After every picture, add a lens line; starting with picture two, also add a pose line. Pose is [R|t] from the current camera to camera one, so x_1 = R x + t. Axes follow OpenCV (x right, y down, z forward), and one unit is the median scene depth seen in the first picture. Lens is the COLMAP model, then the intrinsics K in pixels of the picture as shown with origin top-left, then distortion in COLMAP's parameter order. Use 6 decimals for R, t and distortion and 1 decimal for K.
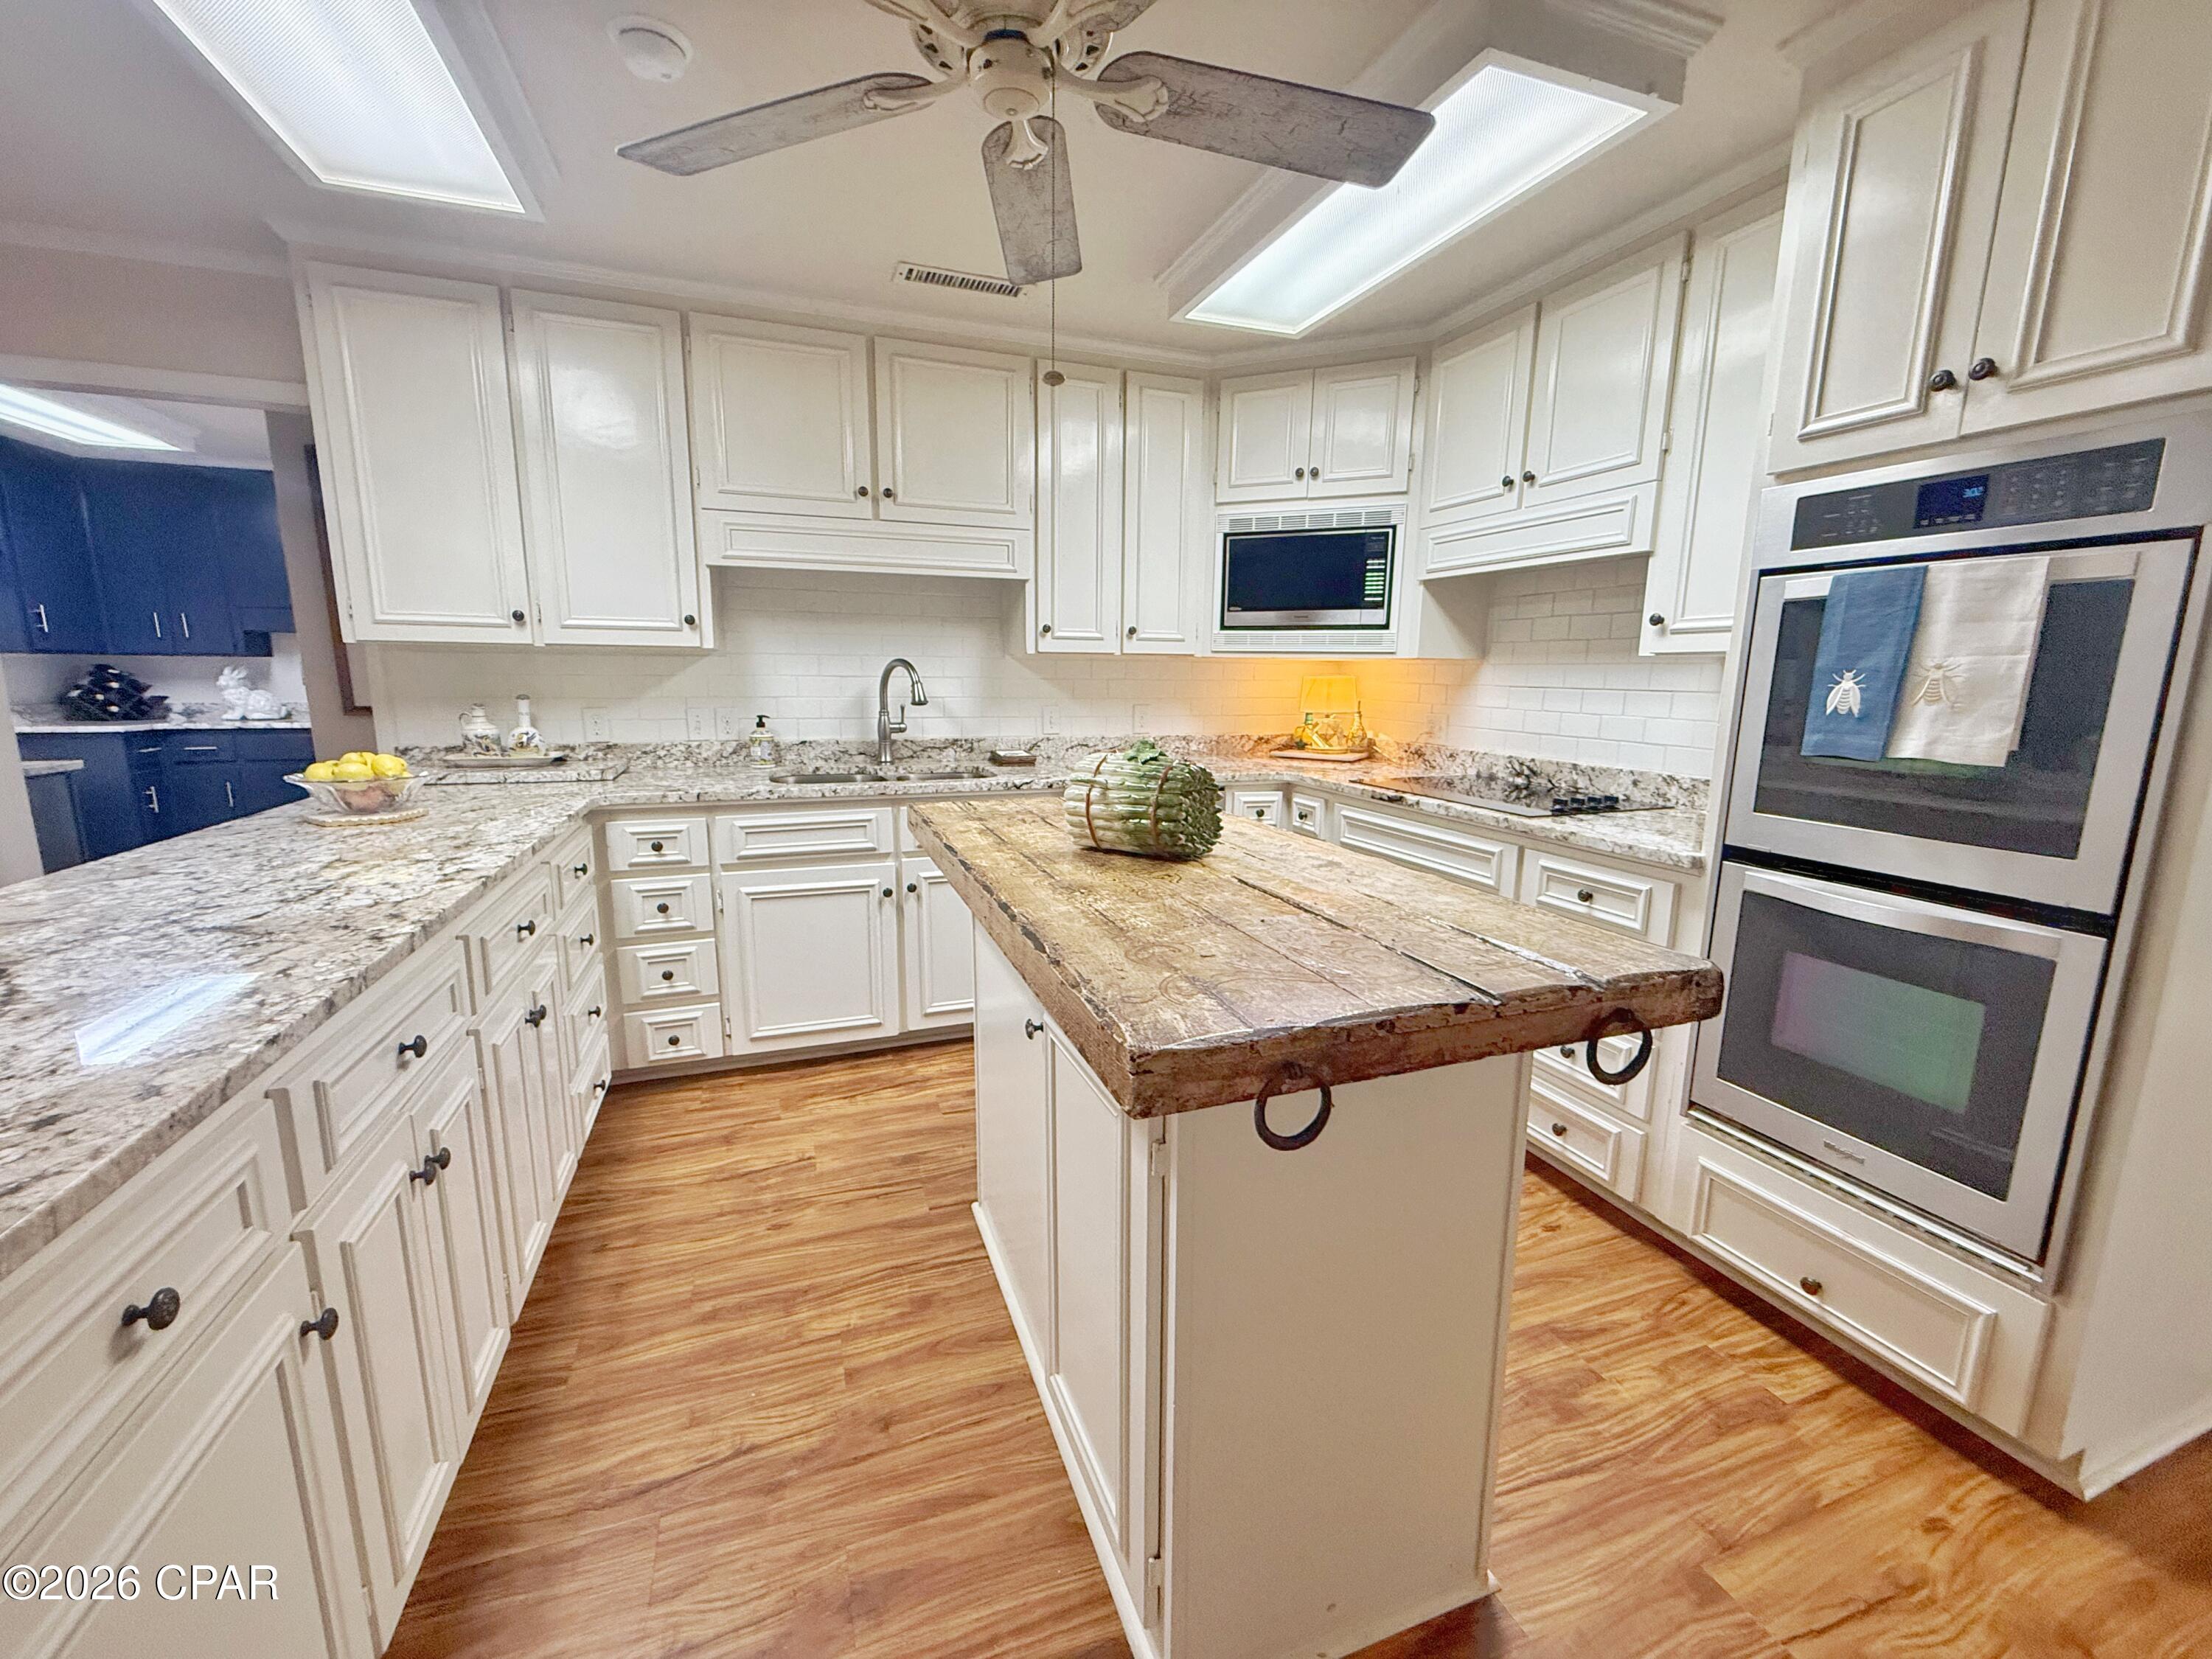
lens RADIAL K [[881.4, 0, 1101.5], [0, 881.4, 827.0], [0, 0, 1]] dist [0.000392, -0.000241]
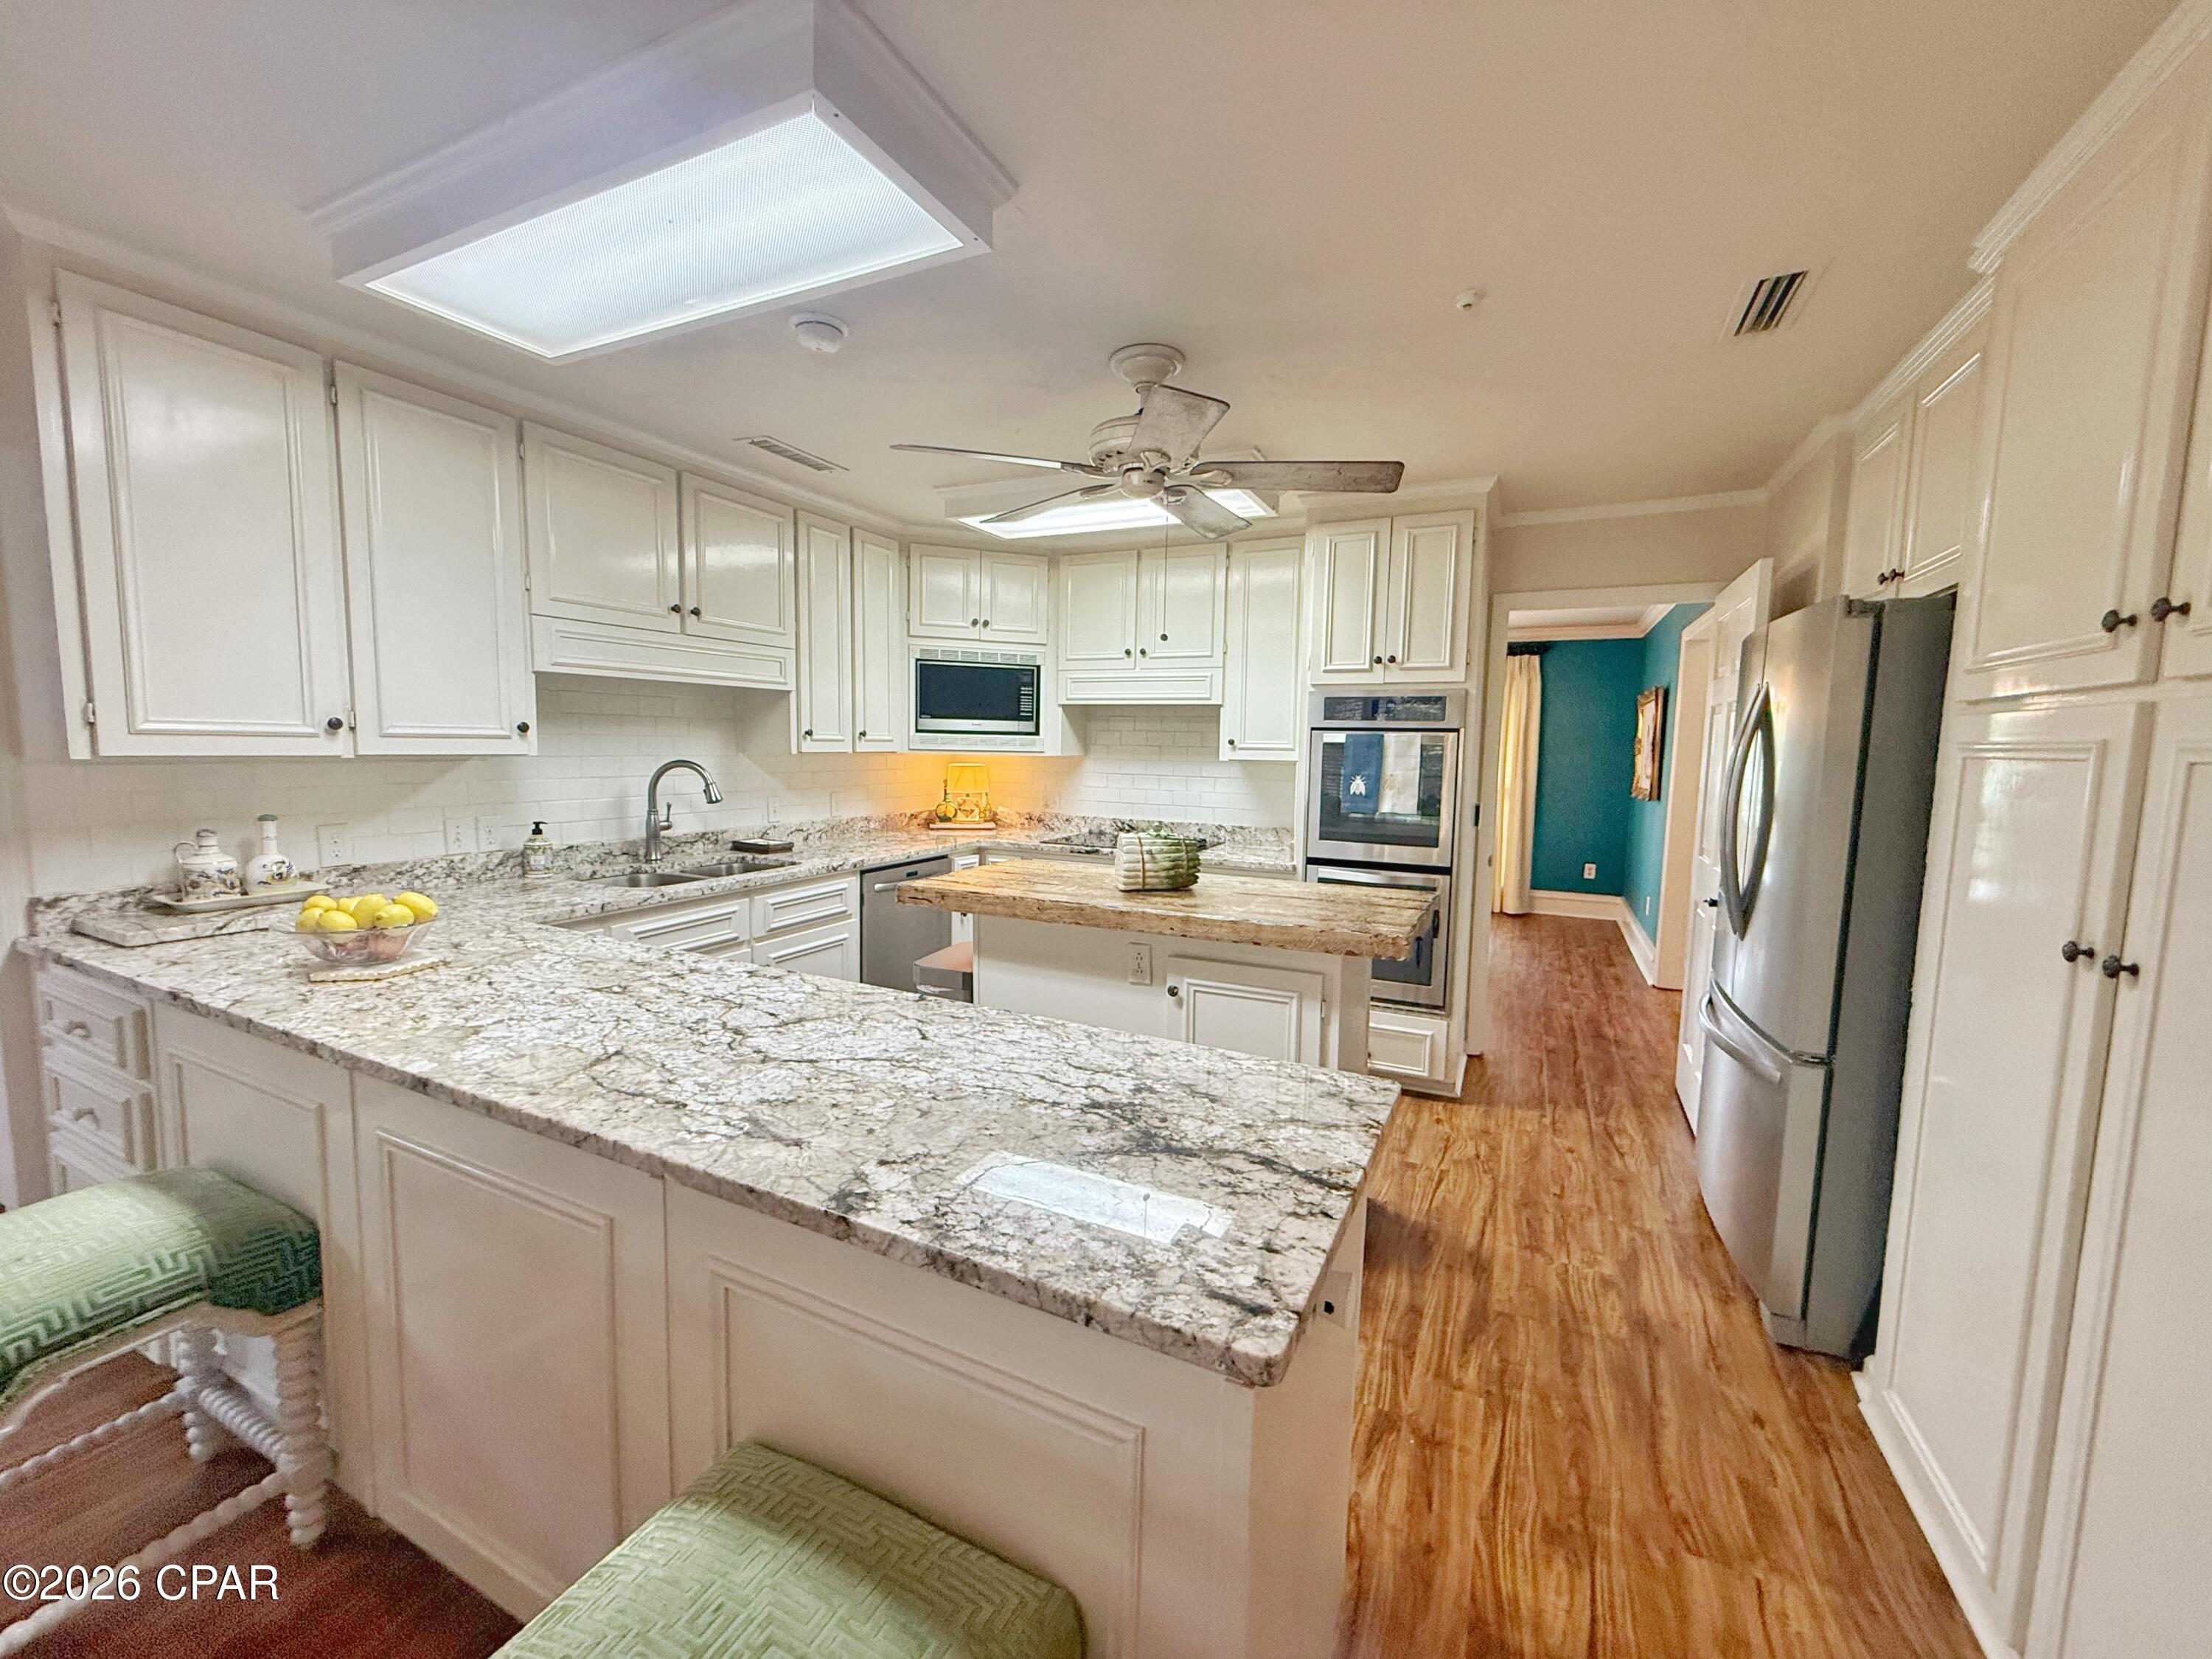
lens RADIAL K [[881.4, 0, 1100.4], [0, 881.4, 824.0], [0, 0, 1]] dist [0.000392, -0.000241]
pose [[0.719003, -0.062663, 0.692176, -0.647676], [0.111572, 0.993417, -0.025962, -0.034963], [-0.685993, 0.095894, 0.721261, -0.098370]]
